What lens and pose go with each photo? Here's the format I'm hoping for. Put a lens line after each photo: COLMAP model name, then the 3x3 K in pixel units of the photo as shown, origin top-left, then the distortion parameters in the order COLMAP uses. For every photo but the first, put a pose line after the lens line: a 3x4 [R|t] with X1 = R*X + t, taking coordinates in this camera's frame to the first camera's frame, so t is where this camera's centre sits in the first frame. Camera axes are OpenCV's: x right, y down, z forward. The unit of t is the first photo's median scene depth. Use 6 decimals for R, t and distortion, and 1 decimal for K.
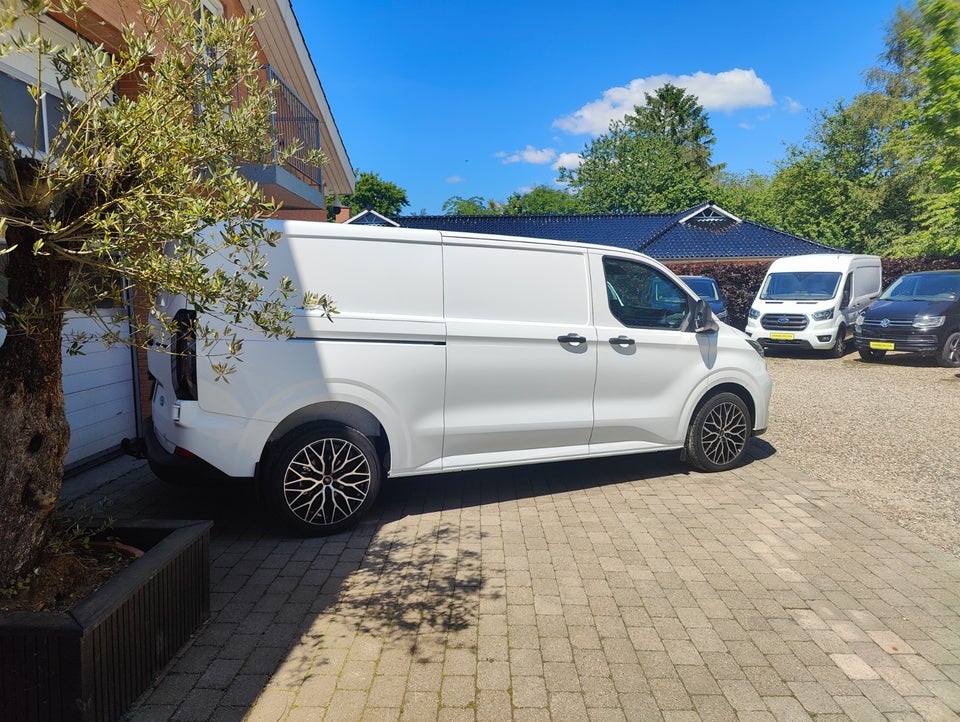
lens RADIAL K [[663.7, 0, 479.1], [0, 663.7, 358.1], [0, 0, 1]] dist [0.056576, -0.062030]
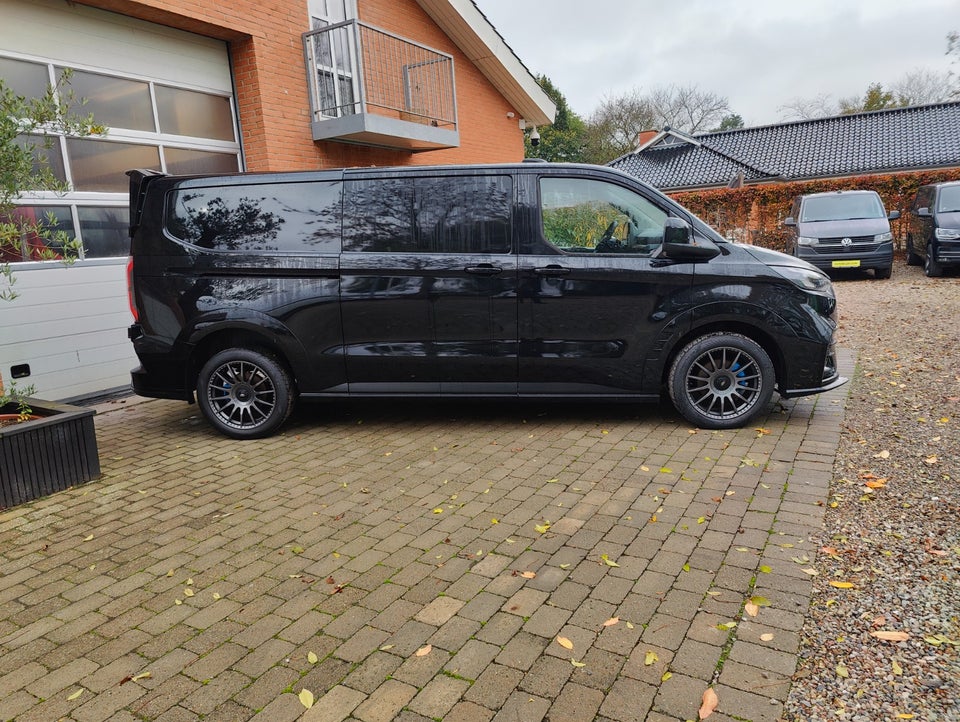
lens RADIAL K [[673.1, 0, 476.5], [0, 673.1, 364.1], [0, 0, 1]] dist [0.054566, -0.055122]
pose [[0.865374, 0.047225, -0.498897, 0.620106], [0.005891, 0.994522, 0.104357, 0.007744], [0.501092, -0.093247, 0.860355, 0.137283]]
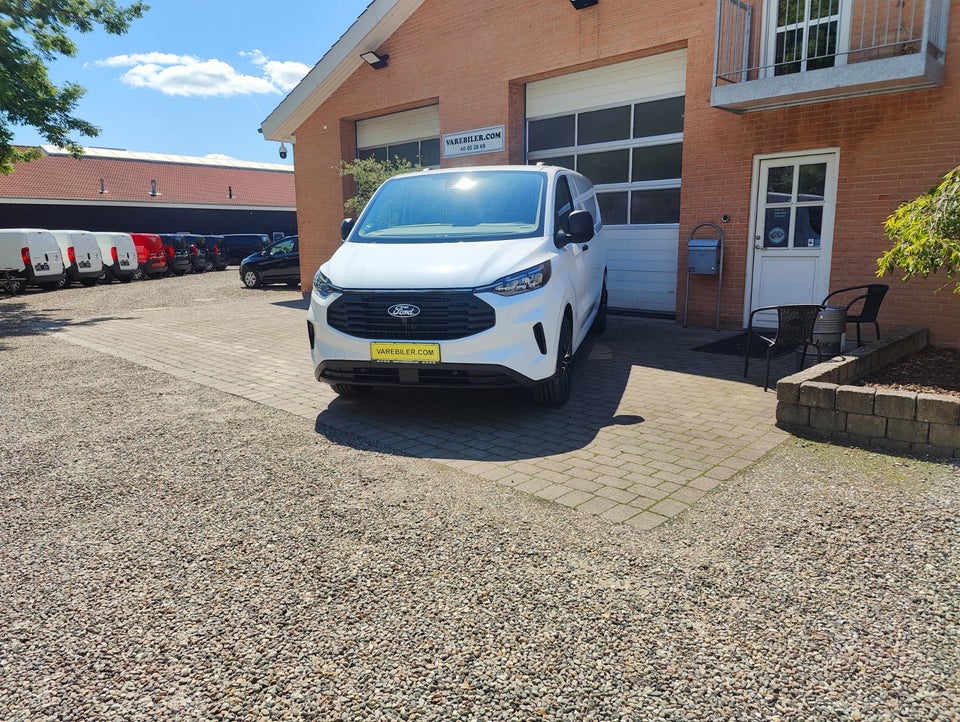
lens RADIAL K [[662.3, 0, 480.0], [0, 662.3, 361.0], [0, 0, 1]] dist [0.050211, -0.053966]
pose [[-0.688320, 0.151765, -0.709354, 1.135962], [-0.048536, 0.966043, 0.253781, -0.171152], [0.723782, 0.209112, -0.657580, 2.201094]]
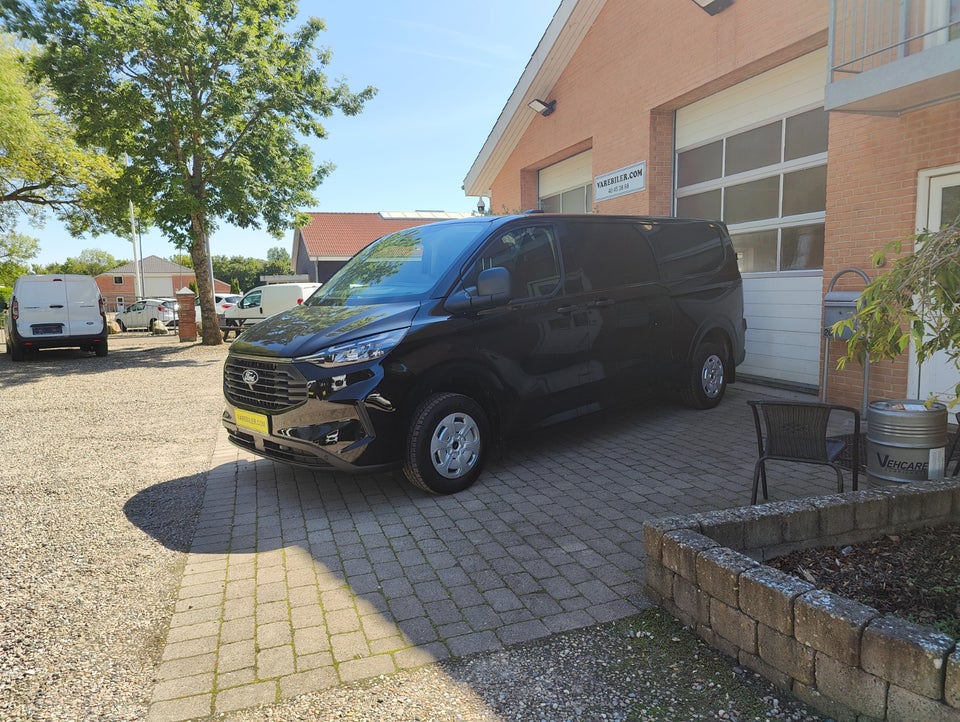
lens RADIAL K [[662.3, 0, 475.1], [0, 662.3, 363.9], [0, 0, 1]] dist [0.052441, -0.054870]
pose [[-0.944506, 0.070022, -0.320945, 0.516704], [0.003144, 0.978899, 0.204318, -0.190787], [0.328480, 0.191970, -0.924796, 2.375441]]
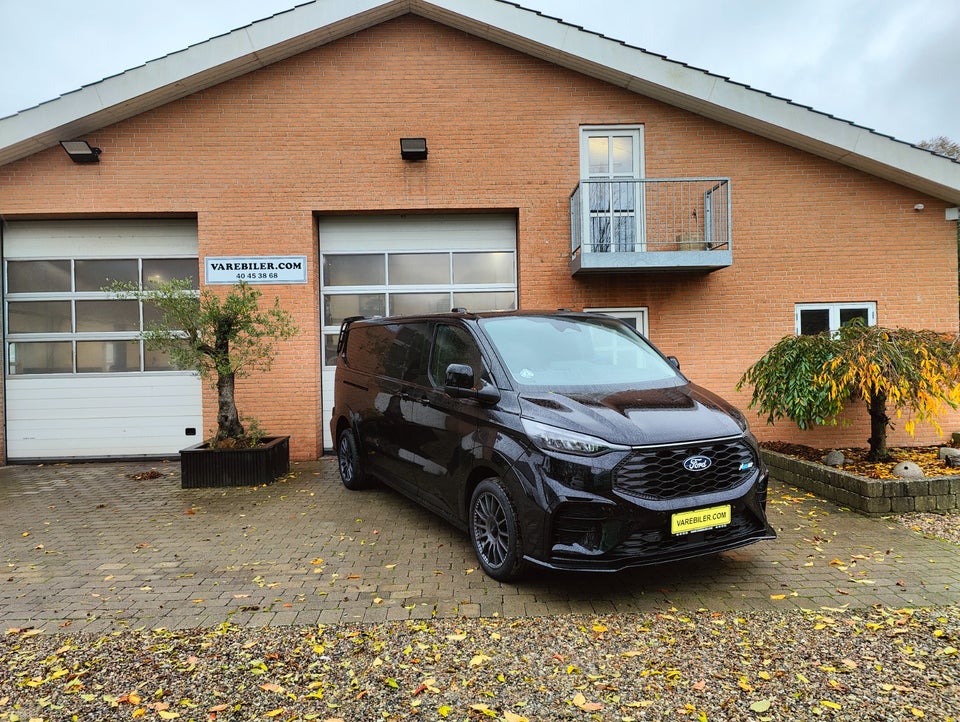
lens RADIAL K [[661.9, 0, 479.0], [0, 661.9, 361.5], [0, 0, 1]] dist [0.055074, -0.059209]
pose [[0.036332, 0.013630, -0.999247, 1.413989], [-0.072744, 0.997290, 0.010958, -0.113944], [0.996689, 0.072291, 0.037225, 1.103774]]
